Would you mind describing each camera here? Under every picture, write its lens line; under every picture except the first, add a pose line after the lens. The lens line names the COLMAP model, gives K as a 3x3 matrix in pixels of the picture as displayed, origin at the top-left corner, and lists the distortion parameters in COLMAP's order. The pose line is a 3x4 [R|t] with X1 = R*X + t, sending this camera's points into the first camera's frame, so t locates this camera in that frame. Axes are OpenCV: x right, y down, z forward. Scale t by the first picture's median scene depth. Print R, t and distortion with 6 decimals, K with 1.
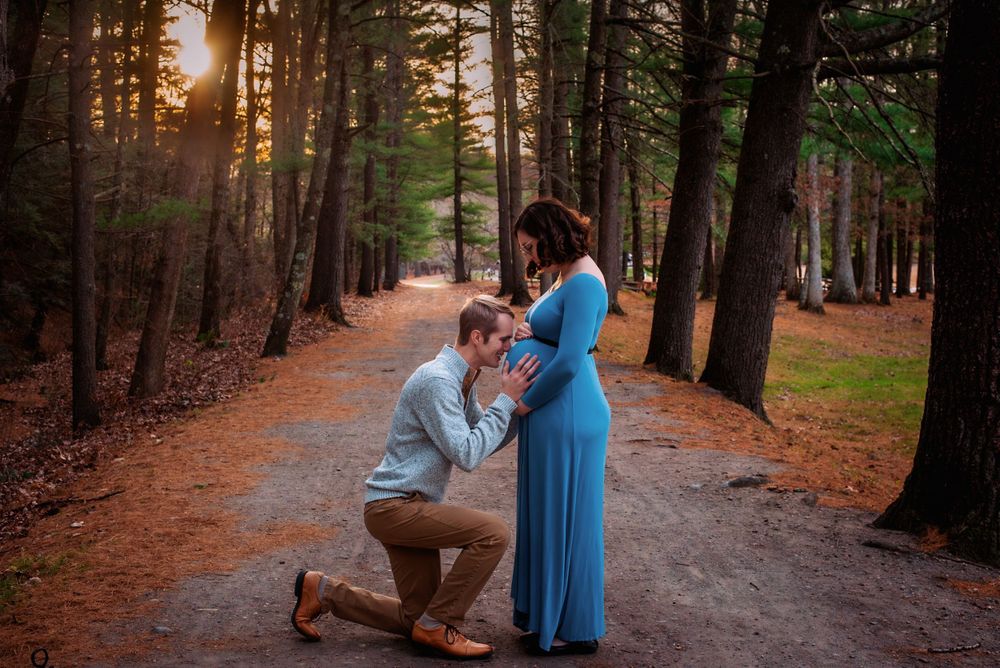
lens RADIAL K [[1423.7, 0, 501.9], [0, 1423.7, 330.3], [0, 0, 1]] dist [-0.145056, 0.000000]
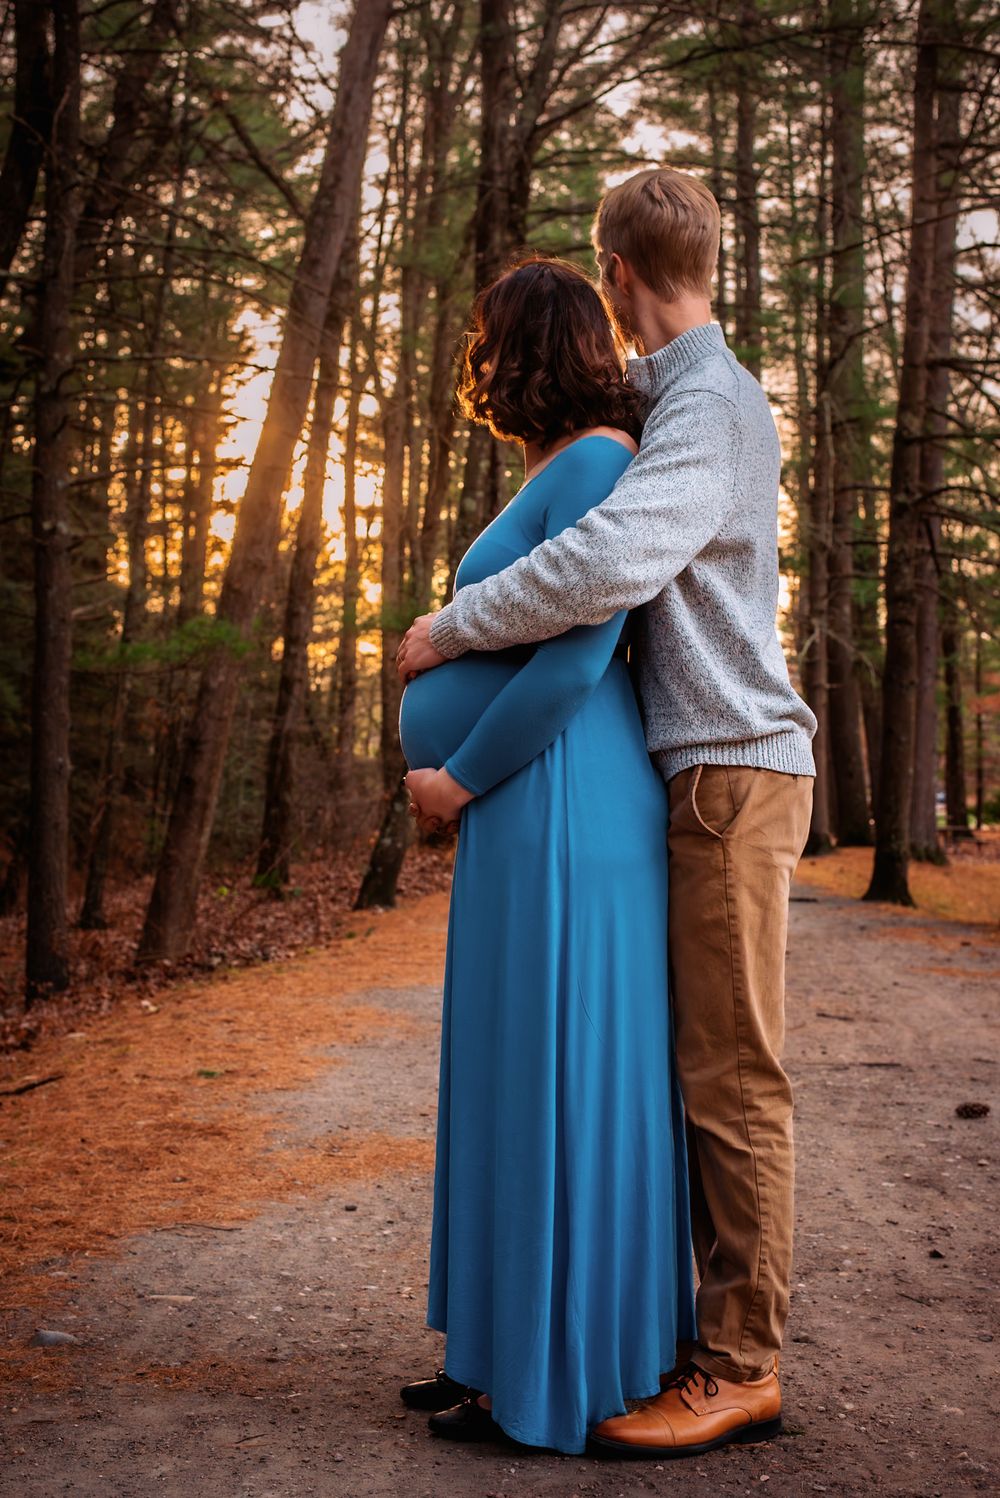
lens RADIAL K [[2132.7, 0, 497.3], [0, 2132.7, 753.4], [0, 0, 1]] dist [-0.145056, 0.000000]
pose [[0.994153, 0.006153, -0.107807, -0.017753], [-0.014681, 0.996807, -0.078491, 0.036962], [0.106979, 0.079615, 0.991069, 0.161320]]
